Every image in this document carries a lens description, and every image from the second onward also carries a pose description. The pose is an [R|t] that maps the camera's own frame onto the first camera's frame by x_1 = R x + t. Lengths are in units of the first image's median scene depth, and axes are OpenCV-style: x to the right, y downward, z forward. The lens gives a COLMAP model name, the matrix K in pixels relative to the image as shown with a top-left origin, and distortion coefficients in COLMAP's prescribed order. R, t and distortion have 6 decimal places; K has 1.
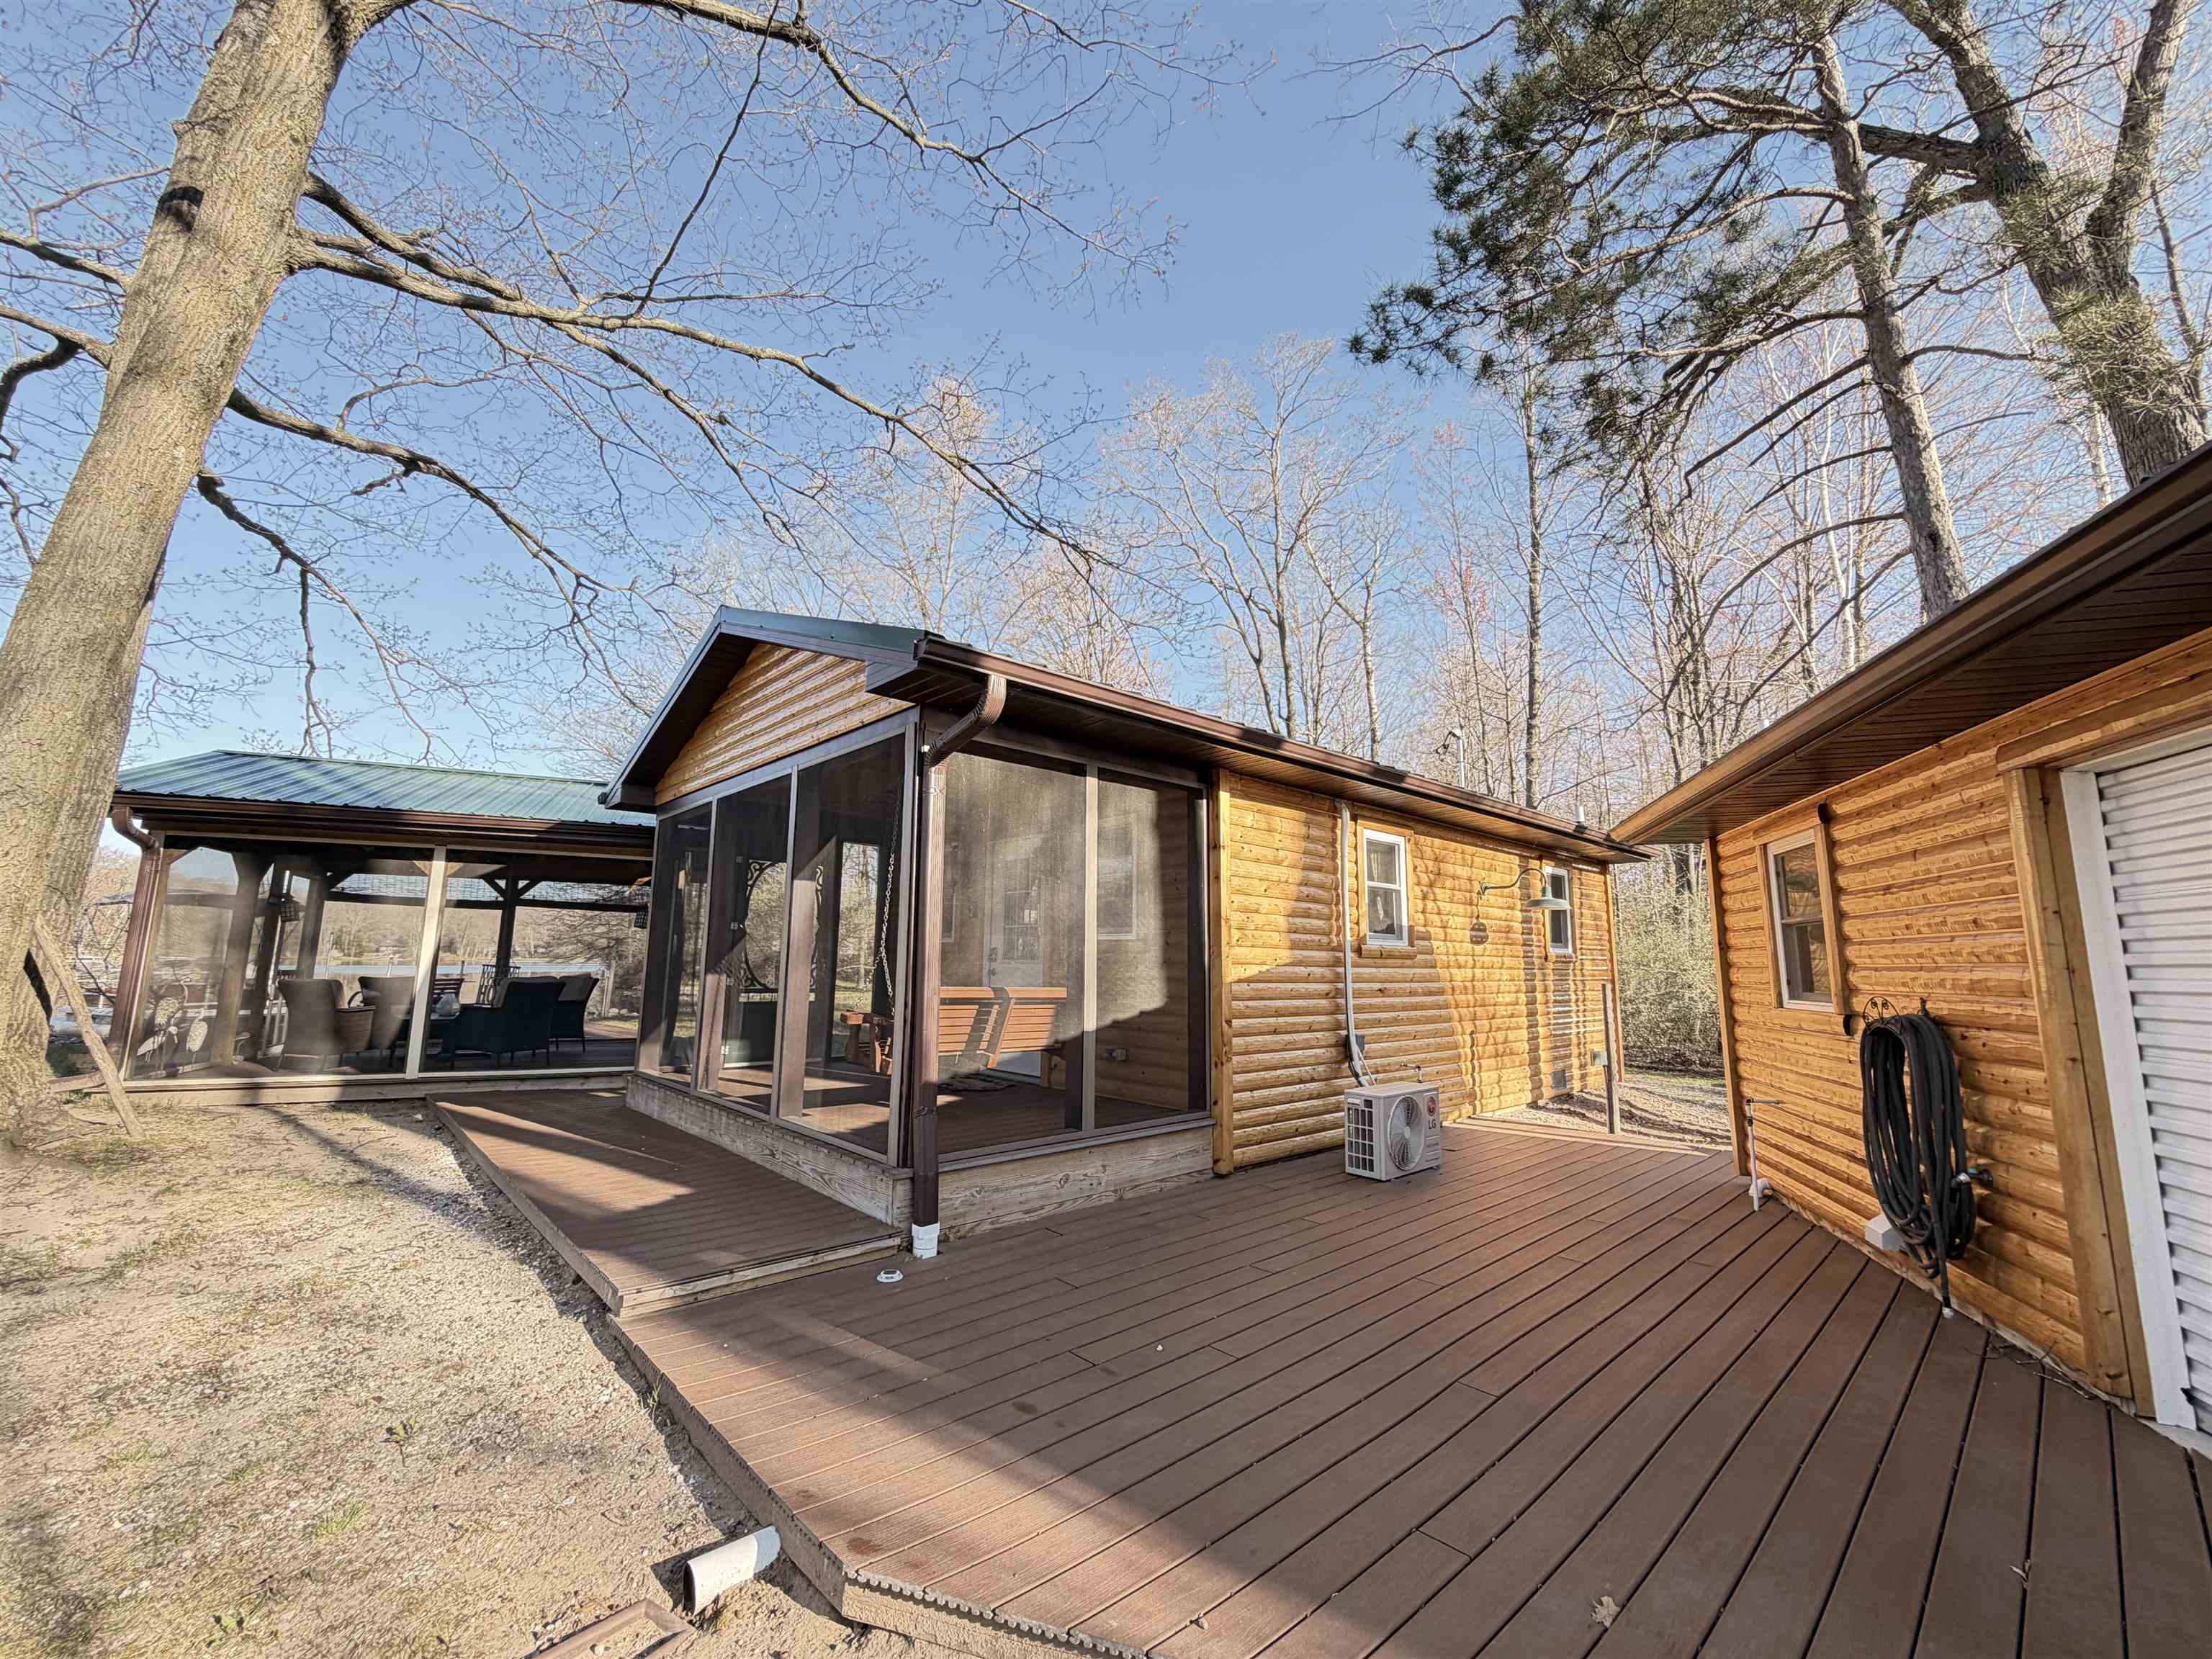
lens RADIAL K [[882.7, 0, 1099.8], [0, 882.7, 828.0], [0, 0, 1]] dist [0.001891, -0.000368]
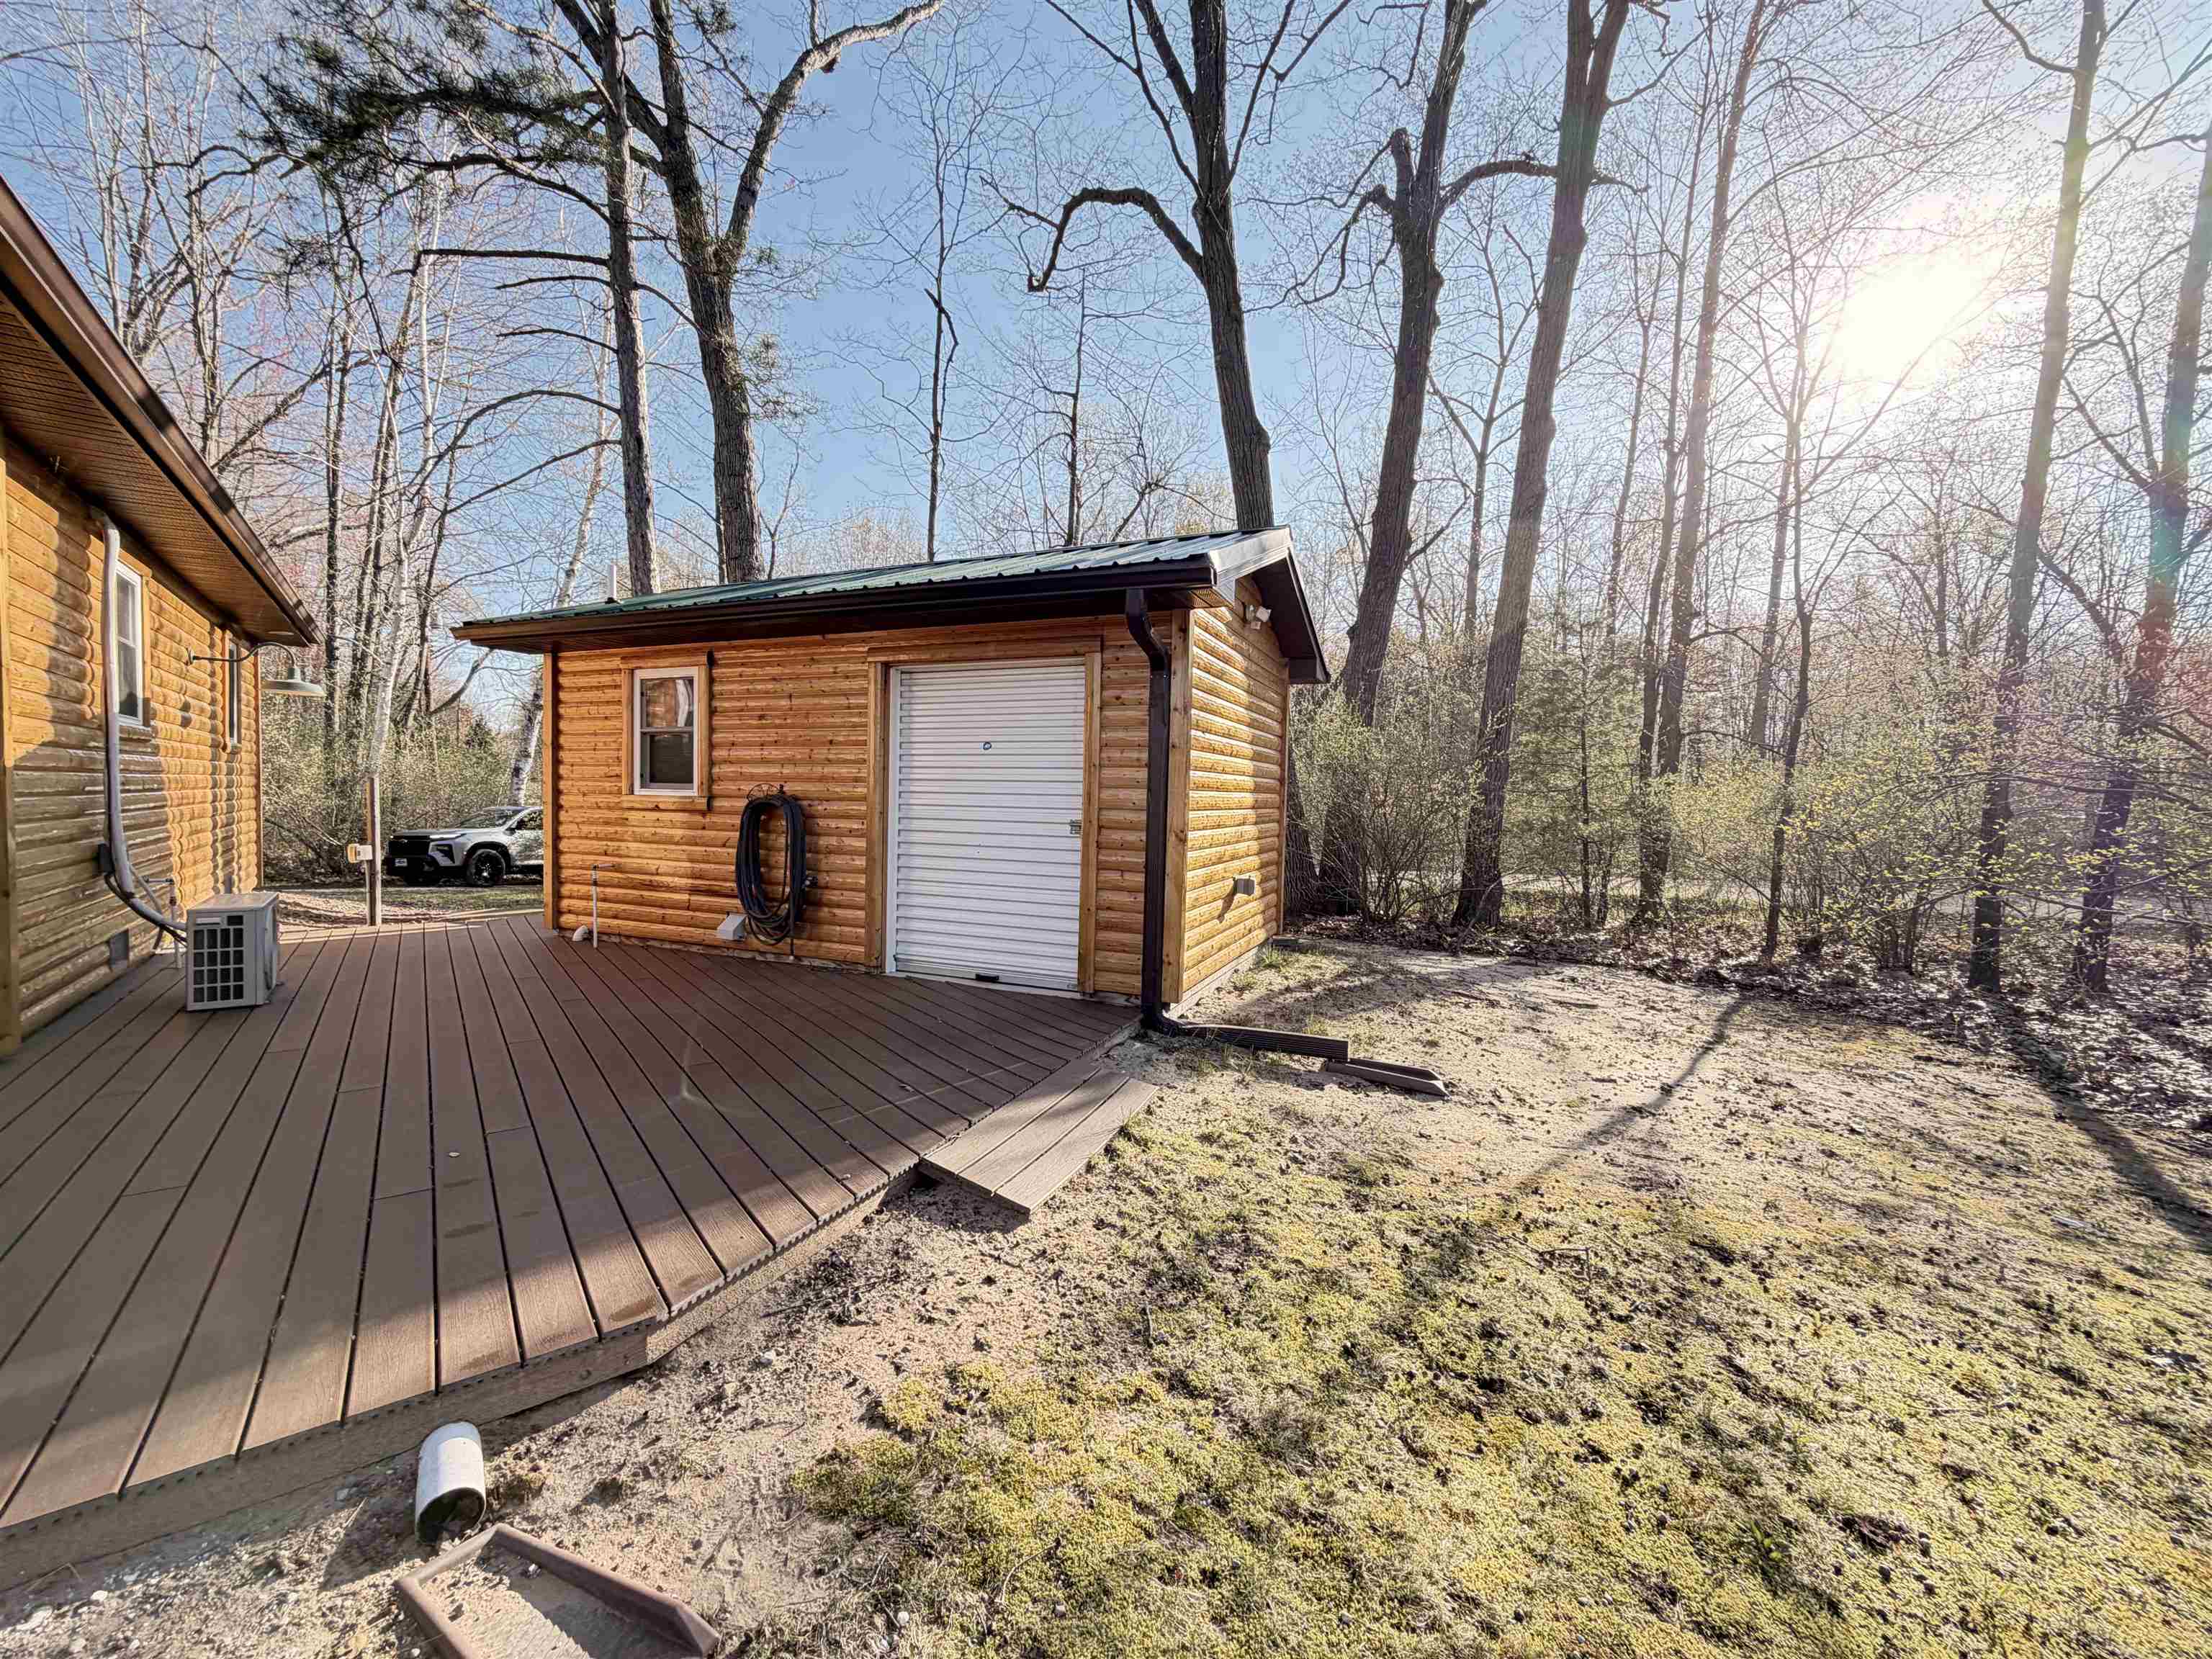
lens RADIAL K [[882.7, 0, 1099.4], [0, 882.7, 828.8], [0, 0, 1]] dist [0.001891, -0.000368]
pose [[0.085288, -0.049785, 0.995112, -0.377483], [-0.172074, 0.983007, 0.063927, 0.037443], [-0.981385, -0.176685, 0.075272, 0.157305]]
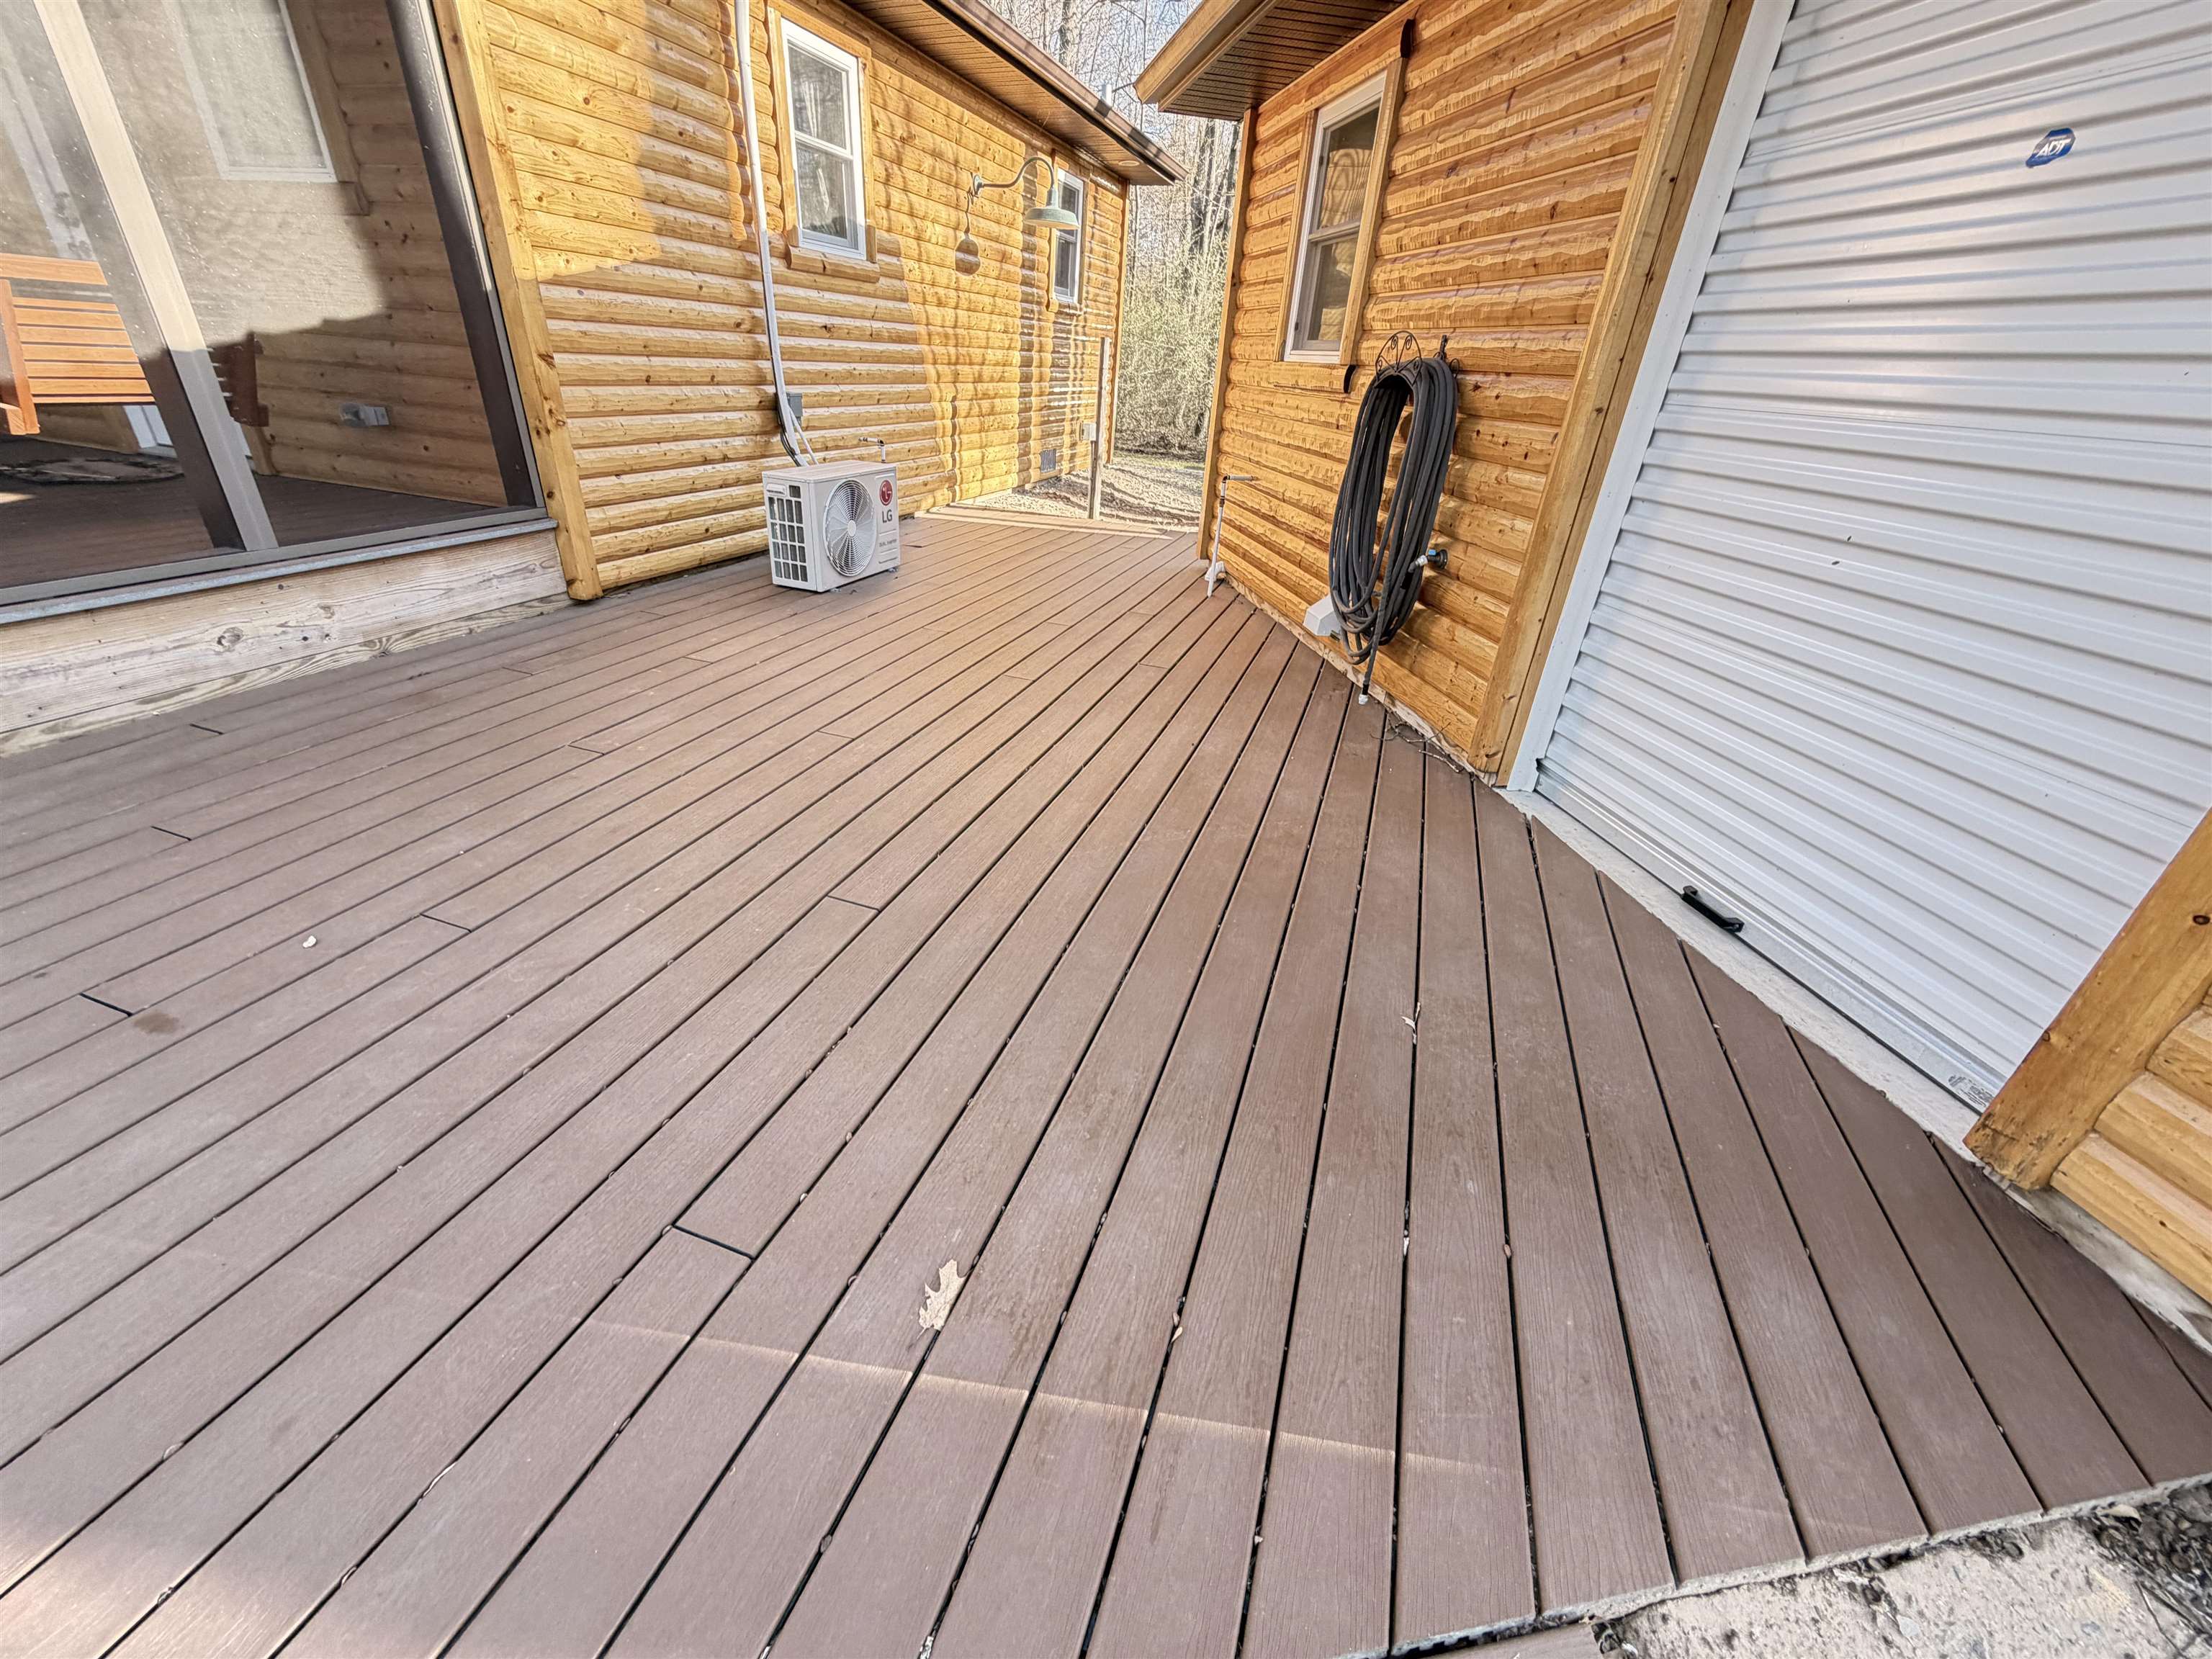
lens RADIAL K [[882.7, 0, 1100.3], [0, 882.7, 828.5], [0, 0, 1]] dist [0.001891, -0.000368]
pose [[0.876437, -0.191183, 0.441935, 0.132587], [-0.122298, 0.799320, 0.588328, 0.067208], [-0.465726, -0.569681, 0.677173, 0.206248]]
